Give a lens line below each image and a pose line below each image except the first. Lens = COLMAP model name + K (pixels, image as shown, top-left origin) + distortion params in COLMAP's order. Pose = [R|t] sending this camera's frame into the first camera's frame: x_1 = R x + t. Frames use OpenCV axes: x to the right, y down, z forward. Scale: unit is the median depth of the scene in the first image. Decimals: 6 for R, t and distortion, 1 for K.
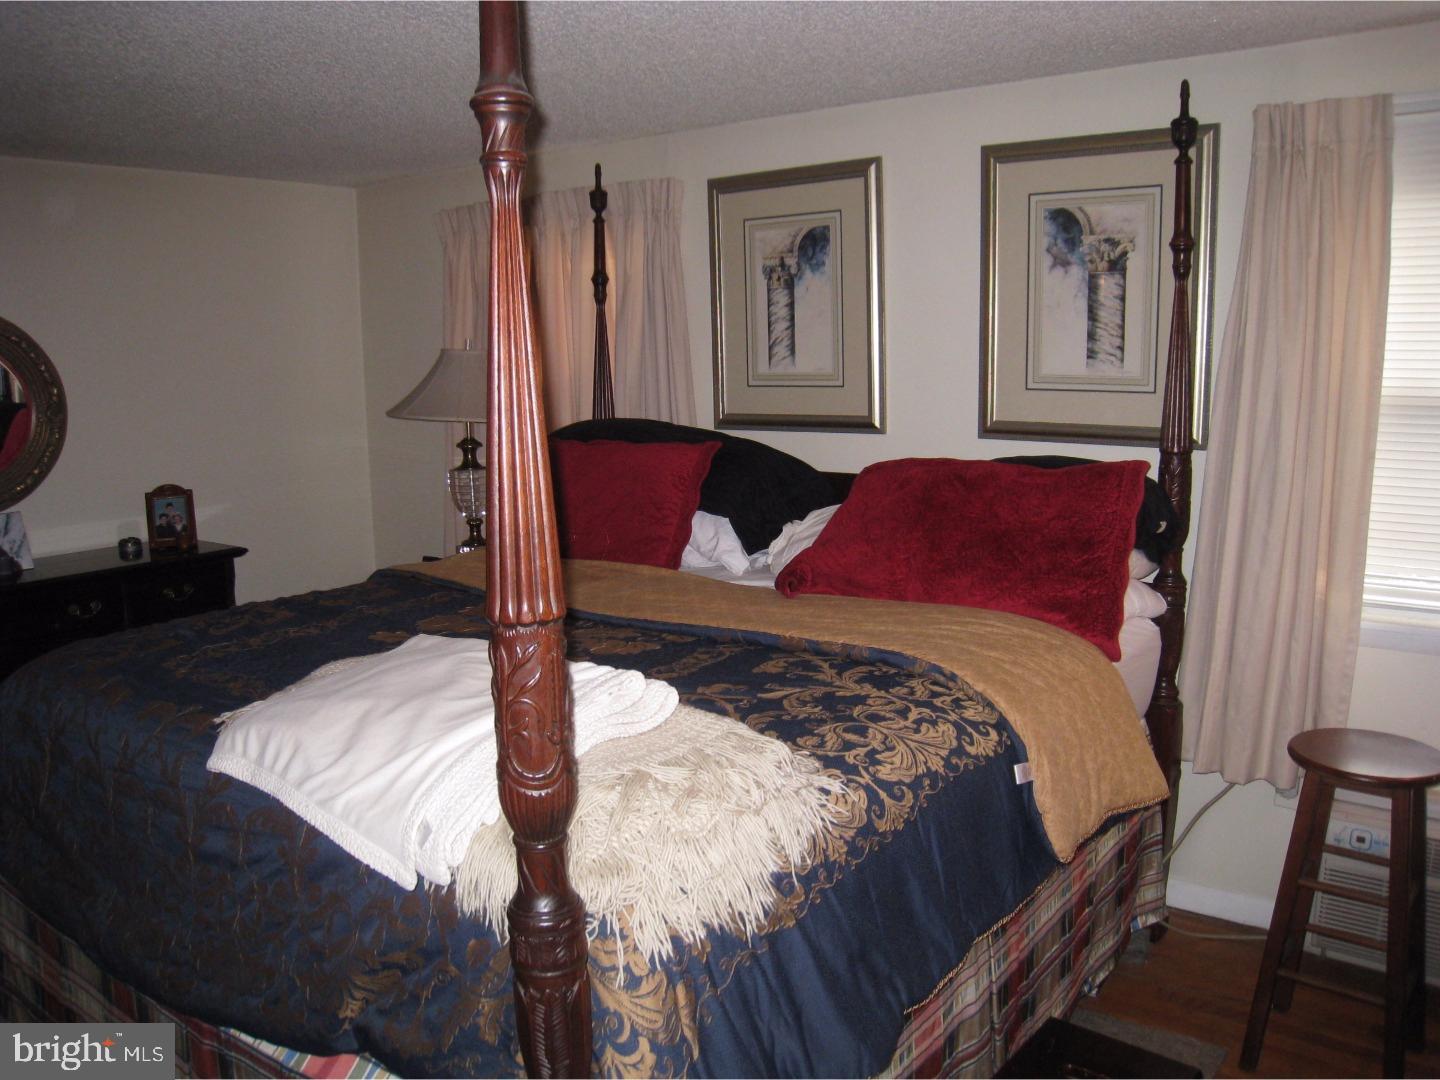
lens RADIAL K [[1187.7, 0, 713.1], [0, 1187.7, 548.8], [0, 0, 1]] dist [-0.153037, 0.090907]
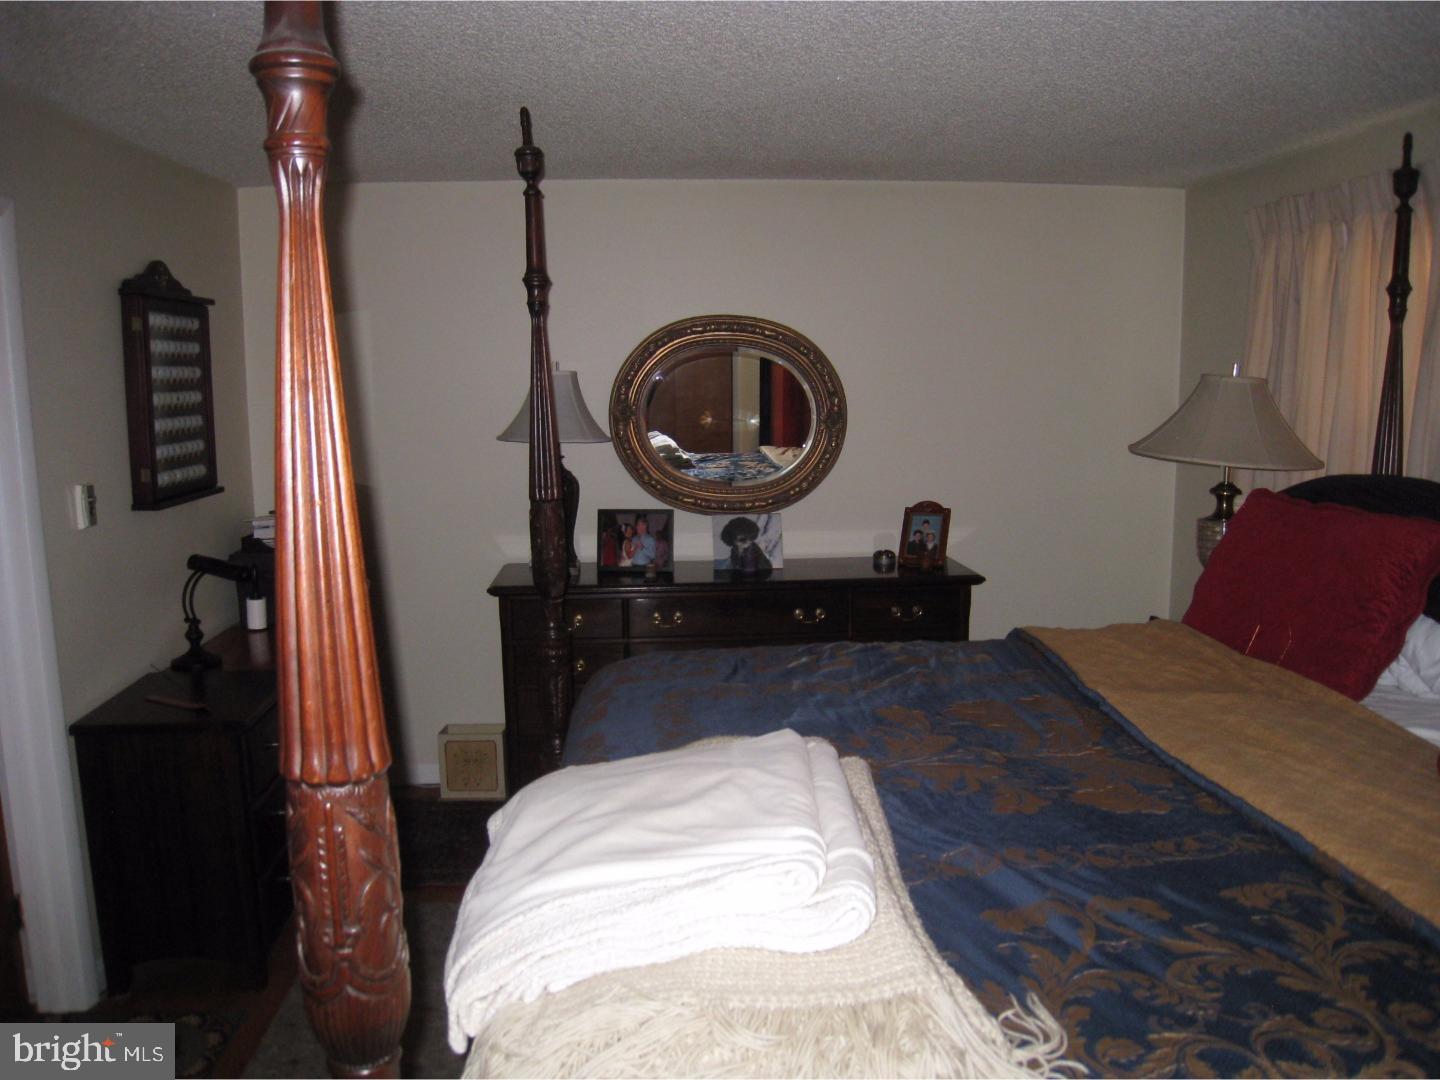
lens RADIAL K [[1187.7, 0, 720.2], [0, 1187.7, 541.3], [0, 0, 1]] dist [-0.153037, 0.090907]
pose [[0.677264, 0.114820, -0.726725, 0.155493], [-0.126865, 0.991178, 0.038372, -0.041906], [0.724720, 0.066208, 0.685856, 0.201754]]
